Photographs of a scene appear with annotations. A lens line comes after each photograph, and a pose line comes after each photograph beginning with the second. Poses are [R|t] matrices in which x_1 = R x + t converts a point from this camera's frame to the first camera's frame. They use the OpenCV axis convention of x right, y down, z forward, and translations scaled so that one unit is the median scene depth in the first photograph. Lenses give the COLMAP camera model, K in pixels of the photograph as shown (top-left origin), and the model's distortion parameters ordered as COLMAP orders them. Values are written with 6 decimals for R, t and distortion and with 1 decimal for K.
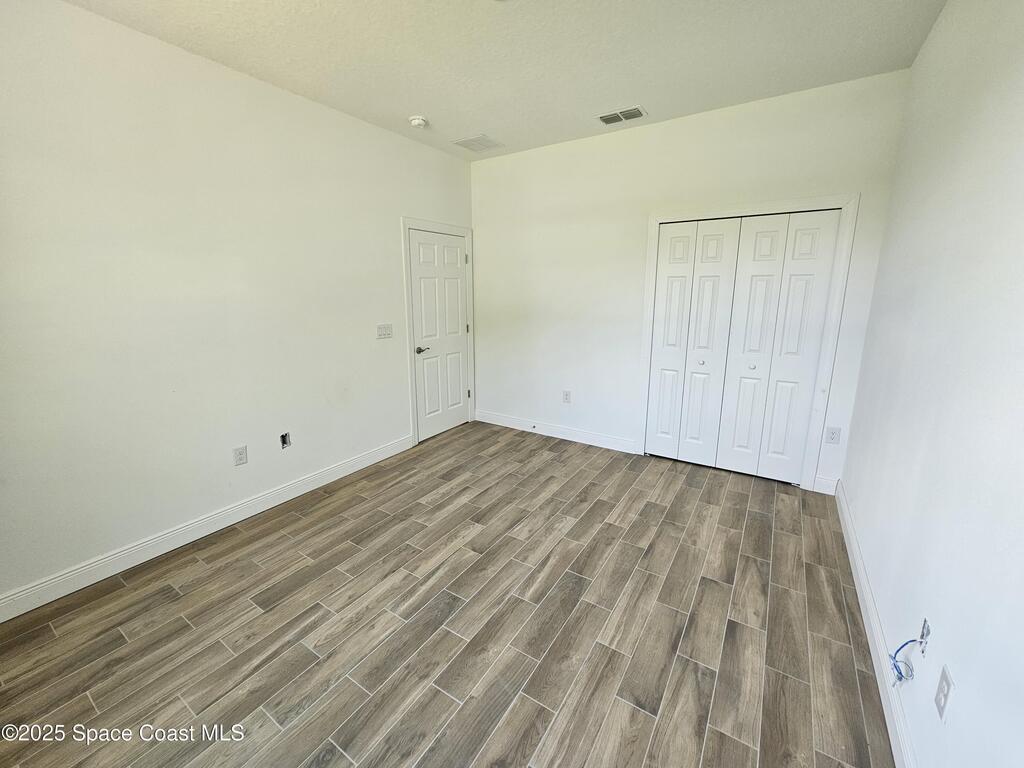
lens RADIAL K [[415.8, 0, 504.4], [0, 415.8, 378.5], [0, 0, 1]] dist [-0.000471, -0.000443]
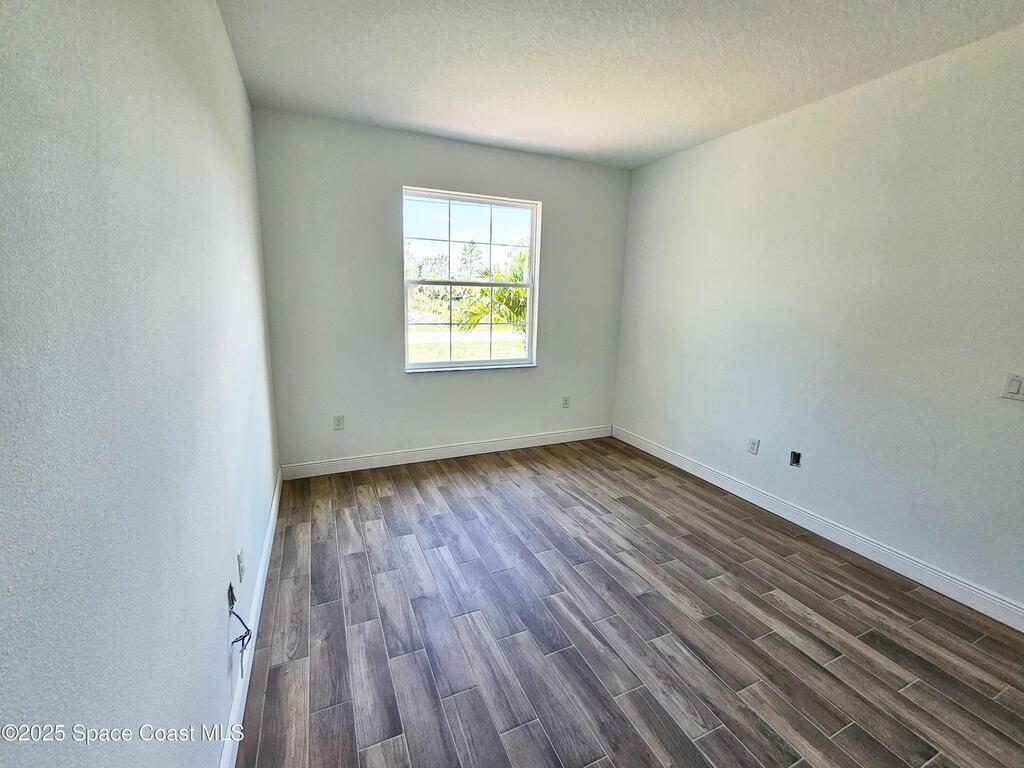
lens RADIAL K [[415.8, 0, 505.0], [0, 415.8, 383.2], [0, 0, 1]] dist [-0.000471, -0.000443]
pose [[-0.528552, 0.167201, -0.832272, 0.829922], [-0.198561, 0.928864, 0.312706, -0.252530], [0.825353, 0.330538, -0.457753, 1.108538]]
